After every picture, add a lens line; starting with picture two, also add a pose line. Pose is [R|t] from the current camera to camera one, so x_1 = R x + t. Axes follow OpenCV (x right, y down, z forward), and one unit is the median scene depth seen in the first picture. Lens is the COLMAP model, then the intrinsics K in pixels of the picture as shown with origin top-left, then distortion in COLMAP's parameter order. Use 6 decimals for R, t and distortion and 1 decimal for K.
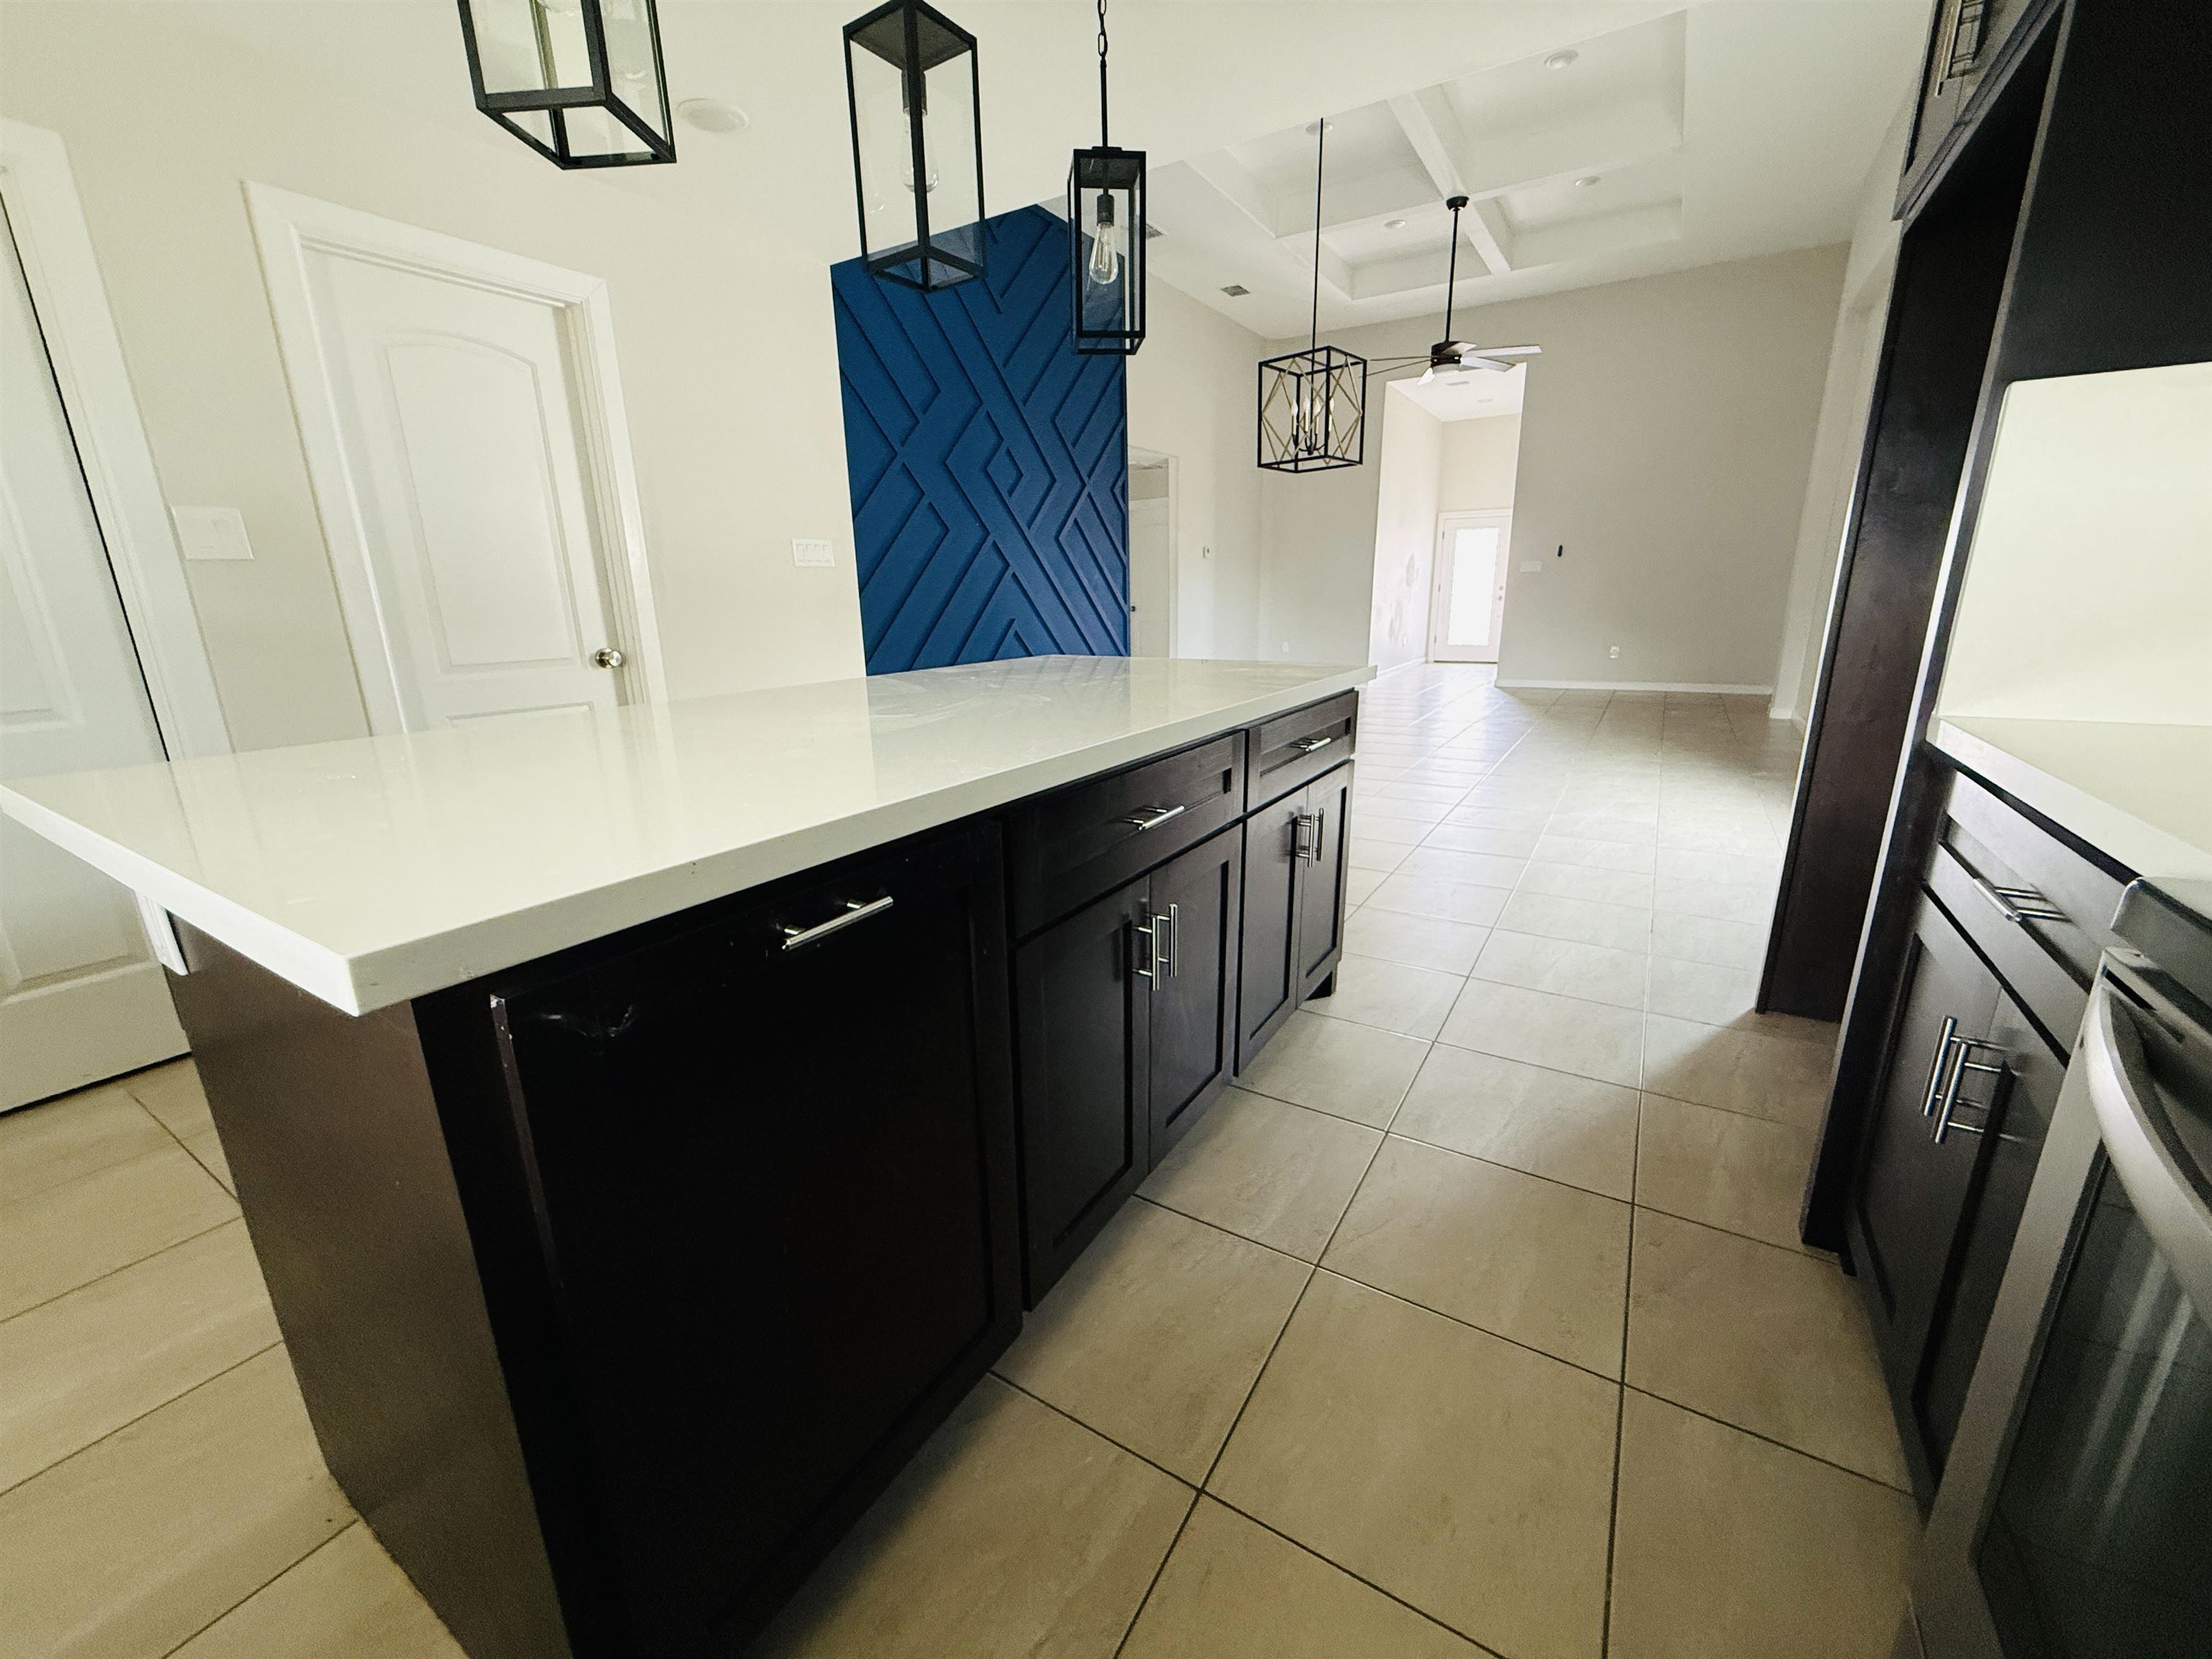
lens RADIAL K [[880.9, 0, 1105.4], [0, 880.9, 825.2], [0, 0, 1]] dist [-0.000826, 0.000765]
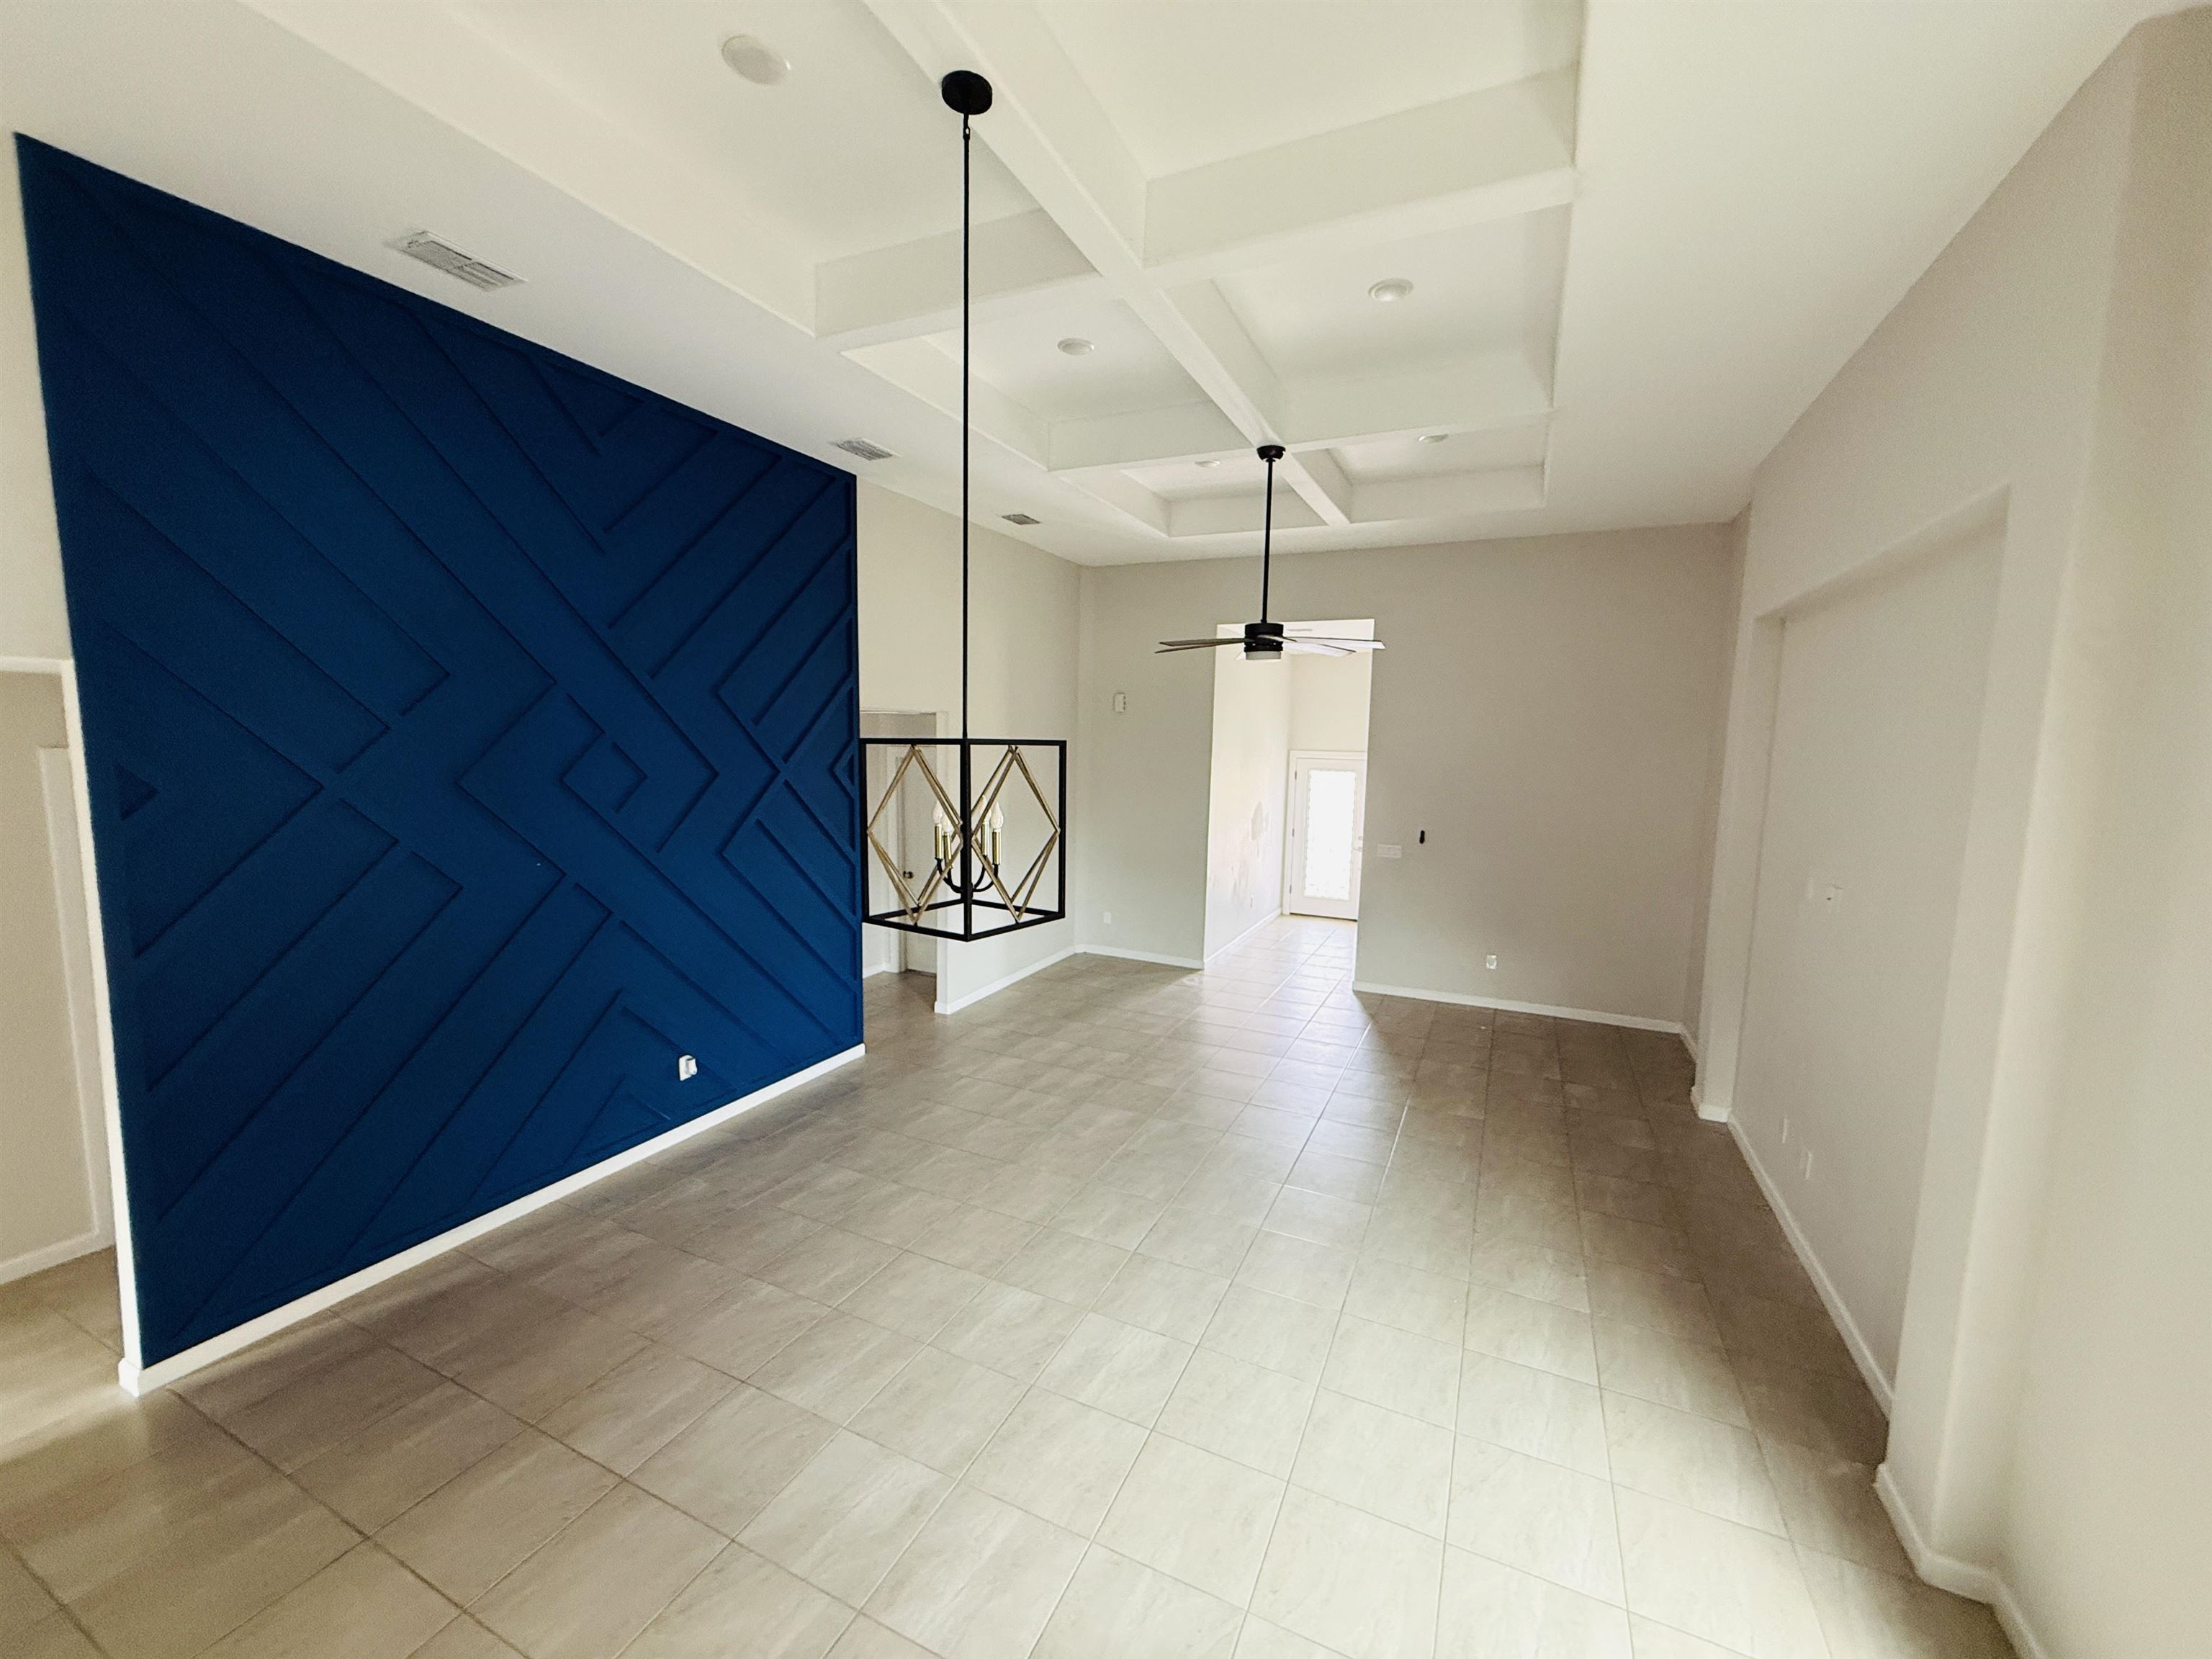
lens RADIAL K [[880.9, 0, 1103.3], [0, 880.9, 835.3], [0, 0, 1]] dist [-0.000826, 0.000765]
pose [[0.992620, 0.027887, 0.118013, 0.156842], [-0.009928, 0.988619, -0.150111, -0.236911], [-0.120857, 0.147832, 0.981600, 0.287625]]
